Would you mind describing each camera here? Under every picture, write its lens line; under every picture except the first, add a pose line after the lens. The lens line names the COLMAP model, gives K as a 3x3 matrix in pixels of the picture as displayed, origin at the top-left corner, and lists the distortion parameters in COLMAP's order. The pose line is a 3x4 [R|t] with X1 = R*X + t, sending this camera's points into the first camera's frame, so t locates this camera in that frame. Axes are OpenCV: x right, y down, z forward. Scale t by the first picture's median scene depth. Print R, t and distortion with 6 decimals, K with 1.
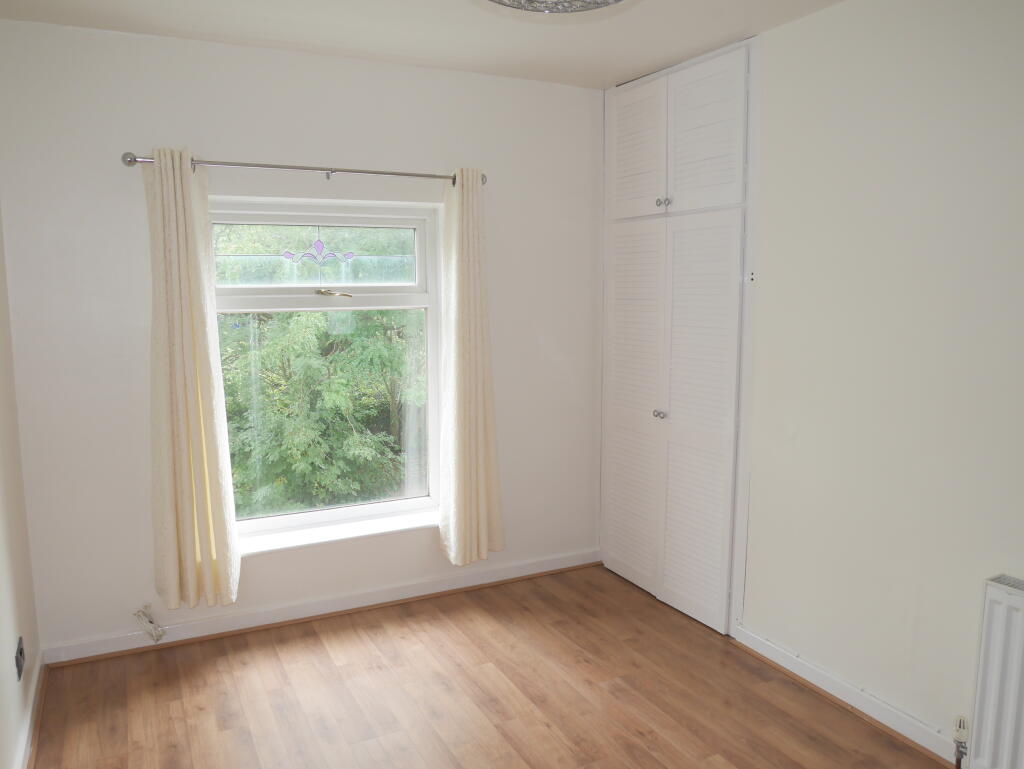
lens RADIAL K [[721.5, 0, 510.3], [0, 721.5, 381.6], [0, 0, 1]] dist [-0.075629, 0.022808]
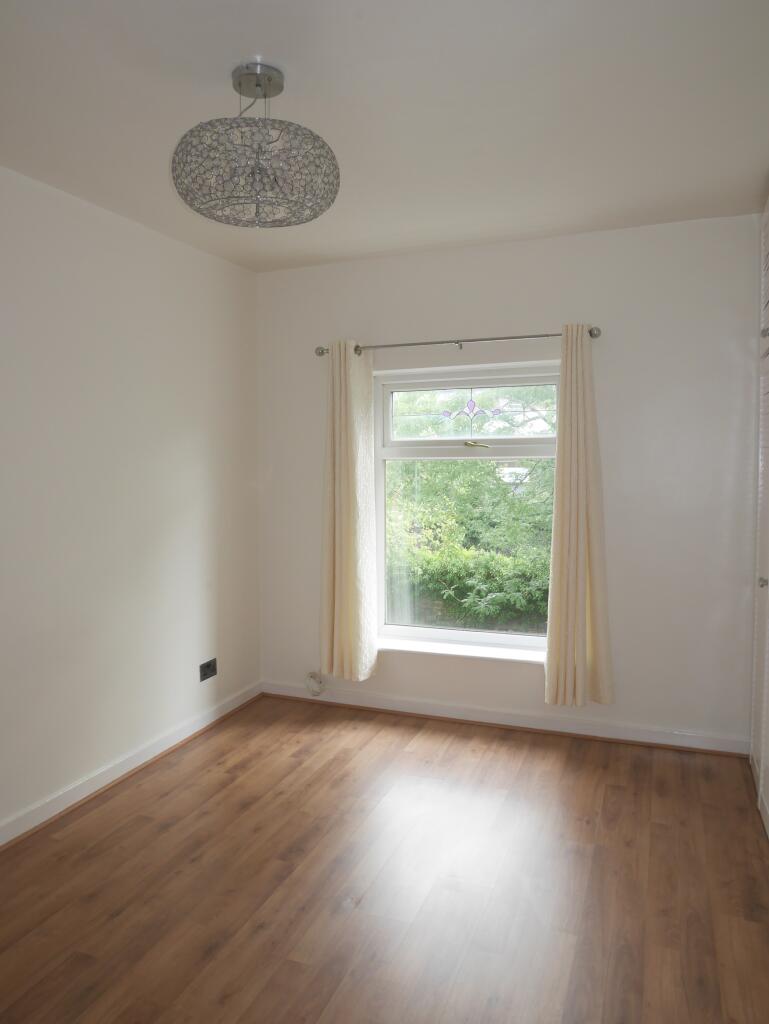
lens RADIAL K [[721.5, 0, 379.5], [0, 721.5, 512.6], [0, 0, 1]] dist [-0.075629, 0.022808]
pose [[0.664736, 0.055078, -0.745045, 0.561214], [-0.087833, 0.996124, -0.004726, 0.005907], [0.741897, 0.068581, 0.666997, 0.118256]]
